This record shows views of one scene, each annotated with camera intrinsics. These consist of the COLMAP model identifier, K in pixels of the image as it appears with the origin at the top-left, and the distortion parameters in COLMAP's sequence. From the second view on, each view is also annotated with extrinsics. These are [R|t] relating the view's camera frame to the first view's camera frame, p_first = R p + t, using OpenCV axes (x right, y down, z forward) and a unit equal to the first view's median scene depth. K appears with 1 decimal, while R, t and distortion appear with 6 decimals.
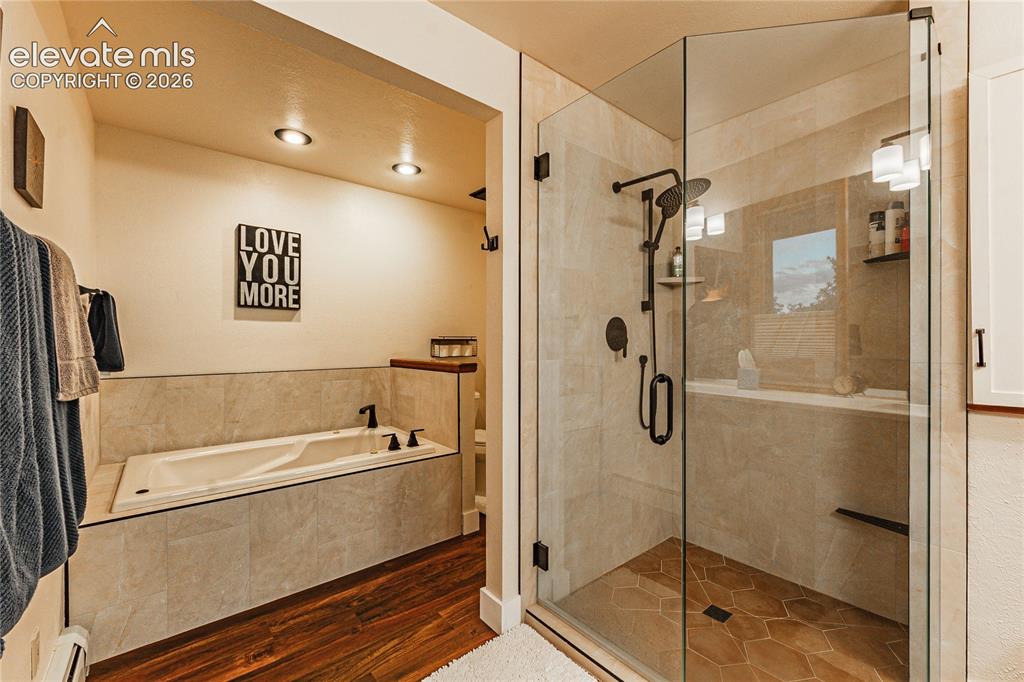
lens RADIAL K [[437.8, 0, 512.7], [0, 437.8, 344.2], [0, 0, 1]] dist [0.001290, -0.000662]
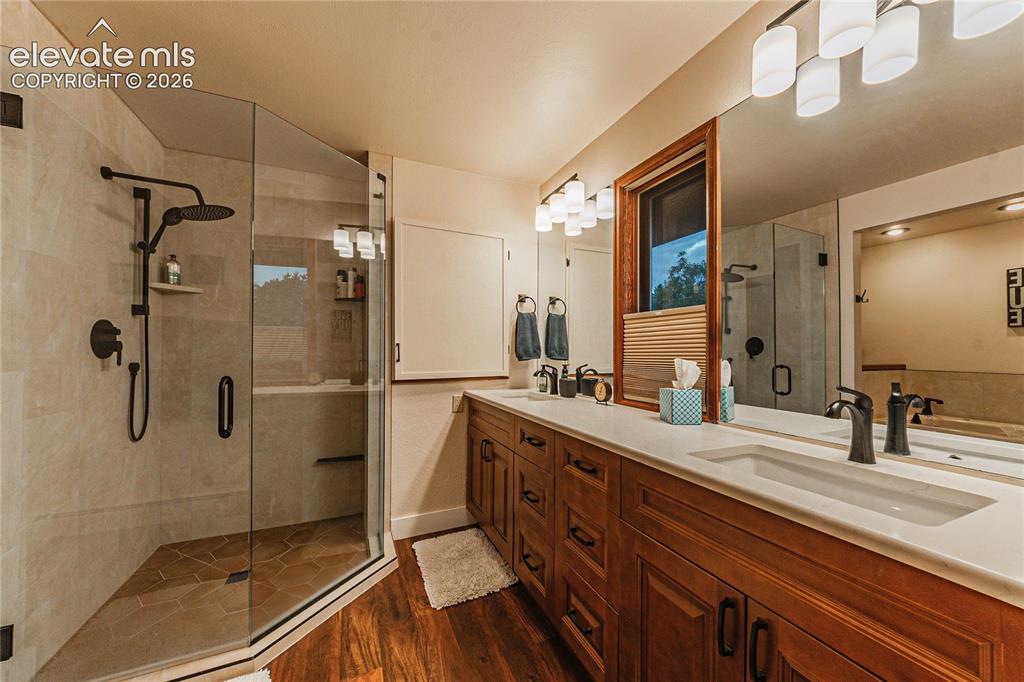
lens RADIAL K [[374.9, 0, 515.6], [0, 374.9, 346.5], [0, 0, 1]] dist [-0.000272, 0.000182]
pose [[0.256564, 0.009419, 0.966481, -0.296995], [-0.000255, 0.999953, -0.009678, -0.001297], [-0.966527, 0.002236, 0.256555, 0.010412]]
